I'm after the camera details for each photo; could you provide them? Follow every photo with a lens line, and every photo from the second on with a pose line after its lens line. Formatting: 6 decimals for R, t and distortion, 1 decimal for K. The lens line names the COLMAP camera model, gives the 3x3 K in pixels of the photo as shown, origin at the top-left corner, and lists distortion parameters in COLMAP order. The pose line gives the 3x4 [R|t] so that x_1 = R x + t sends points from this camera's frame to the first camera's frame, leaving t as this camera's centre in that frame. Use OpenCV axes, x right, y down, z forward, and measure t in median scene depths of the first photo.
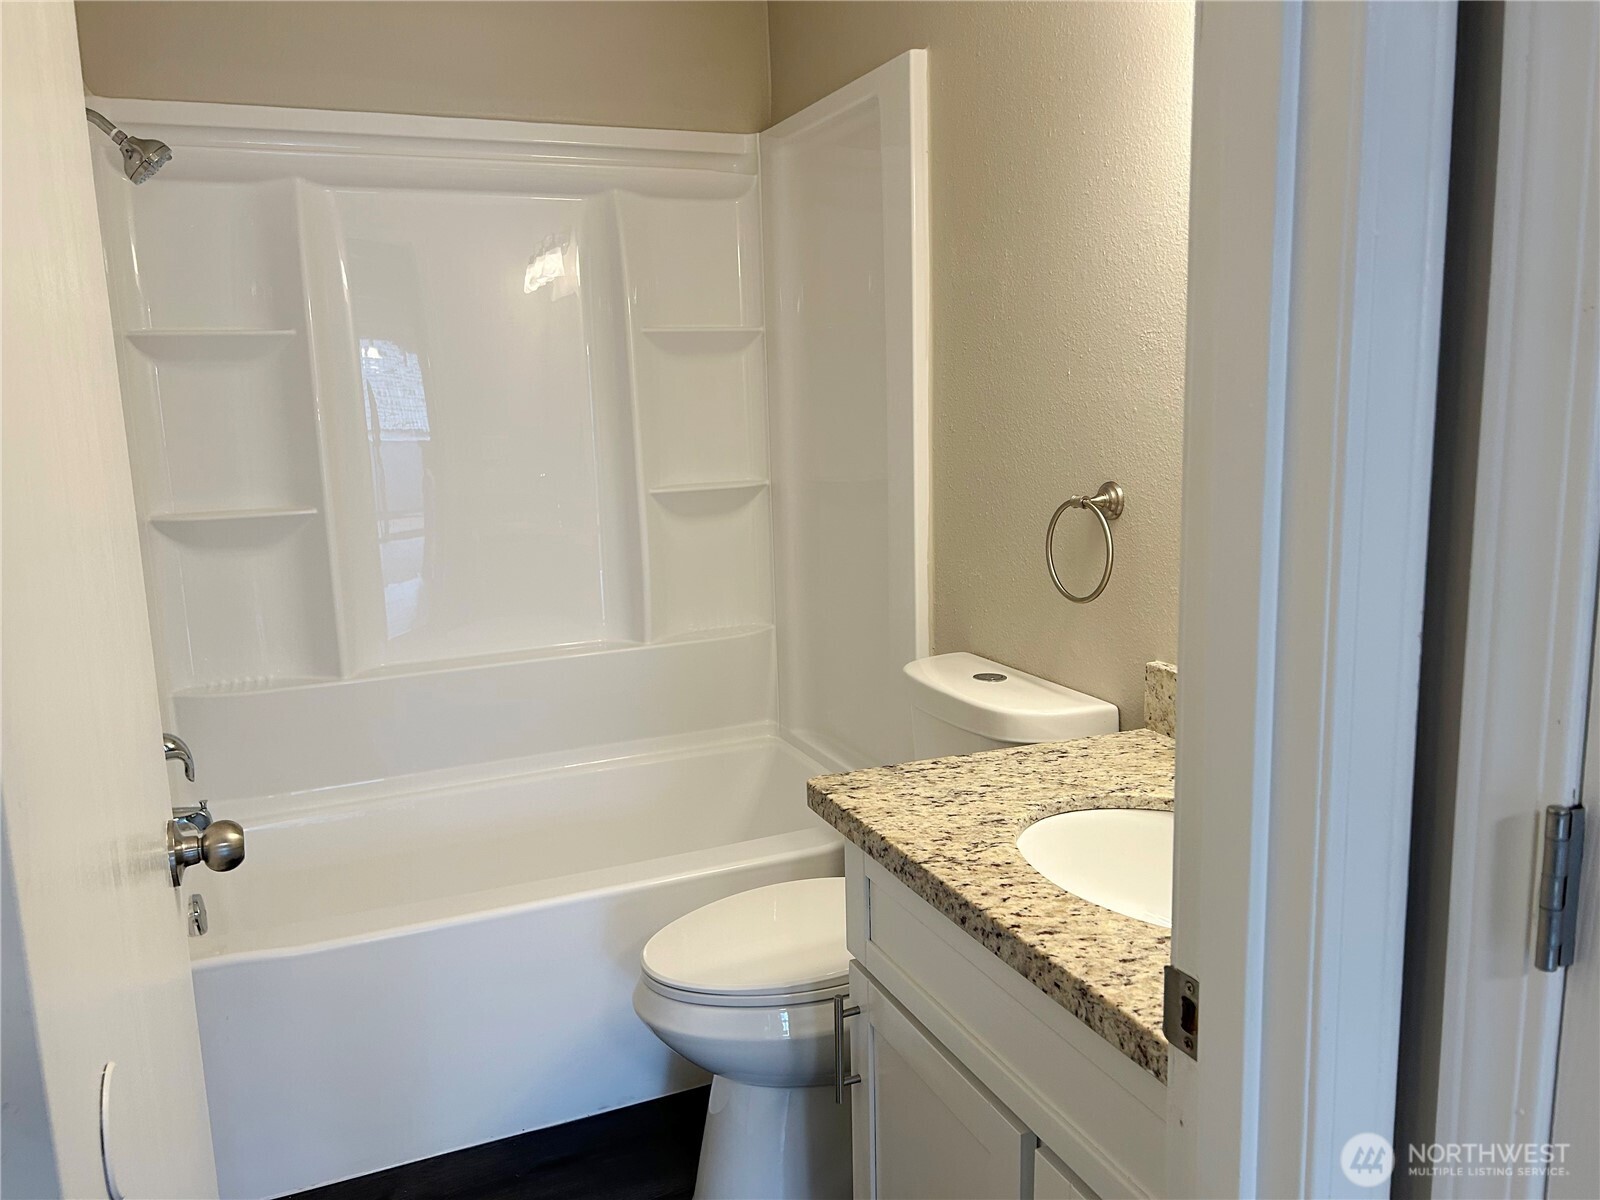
lens RADIAL K [[1195.9, 0, 797.9], [0, 1195.9, 590.2], [0, 0, 1]] dist [0.078686, -0.098299]
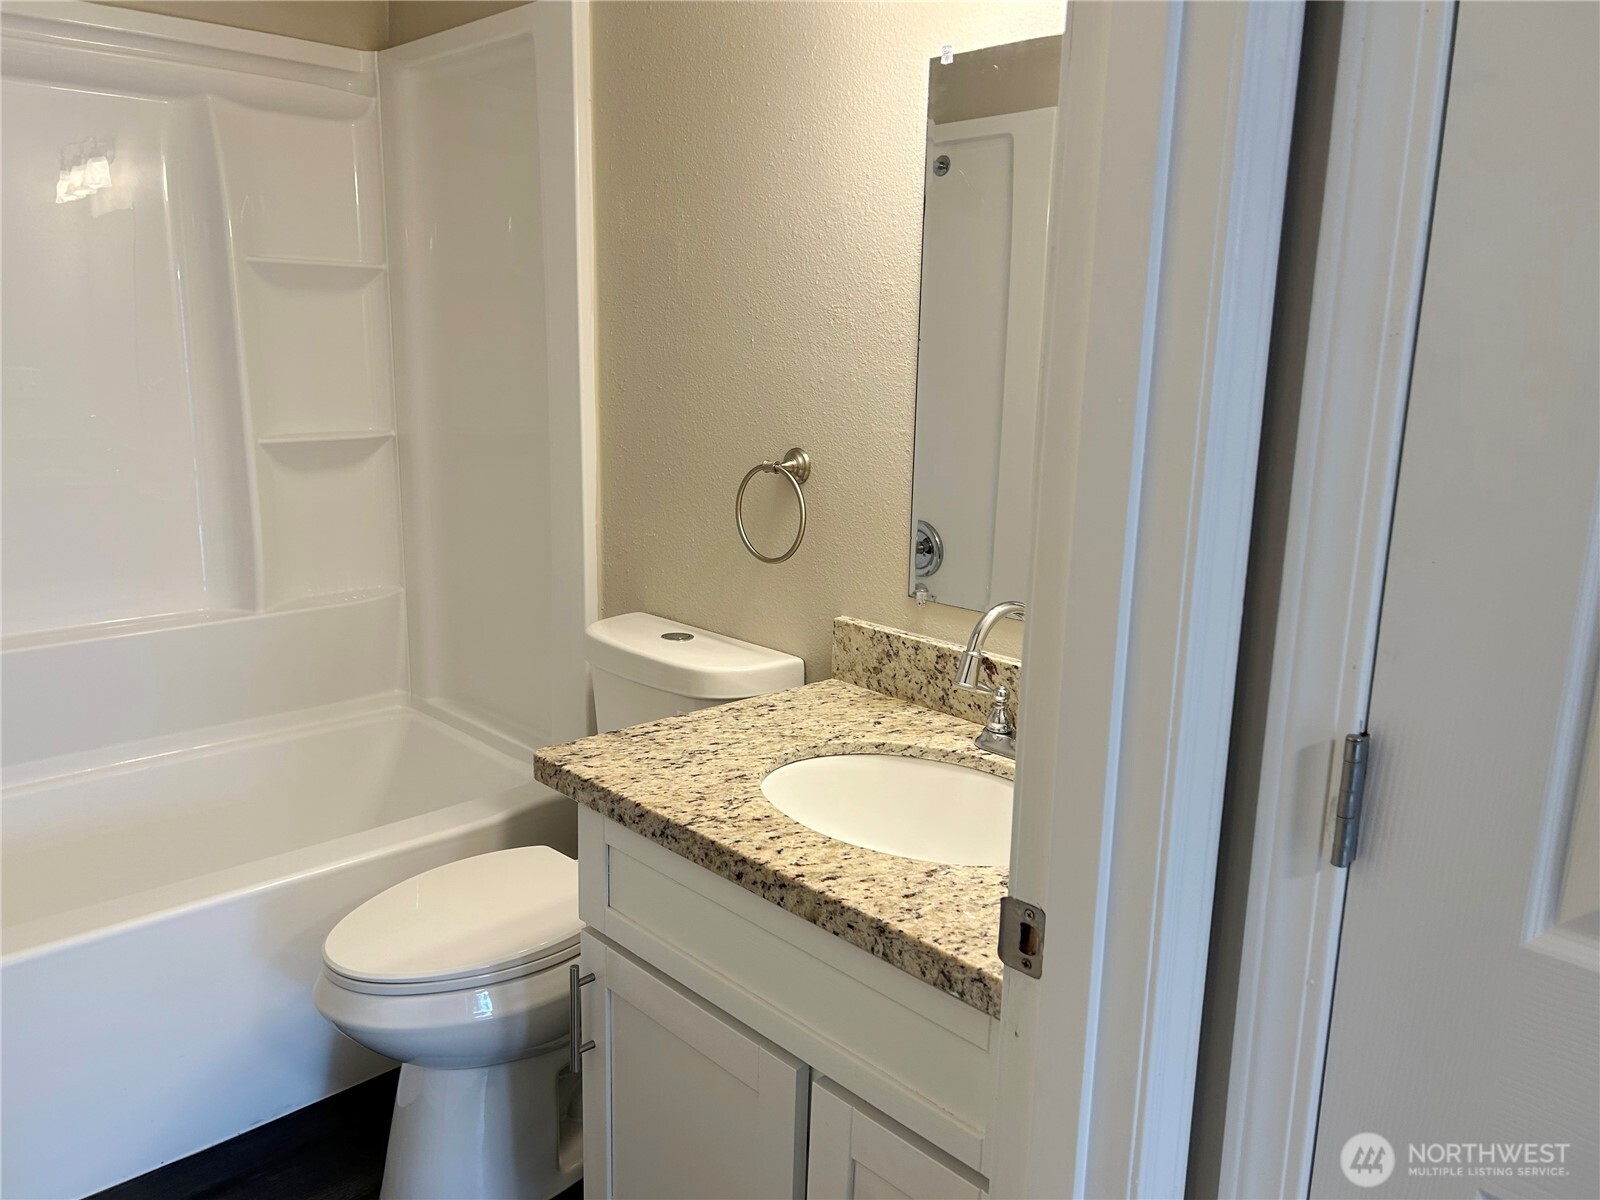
lens RADIAL K [[1182.7, 0, 800.0], [0, 1182.7, 600.0], [0, 0, 1]] dist [0.136706, -0.249390]
pose [[0.931834, -0.028878, 0.361734, -0.140660], [0.011202, 0.998643, 0.050866, -0.011552], [-0.362712, -0.043347, 0.930893, 0.029470]]
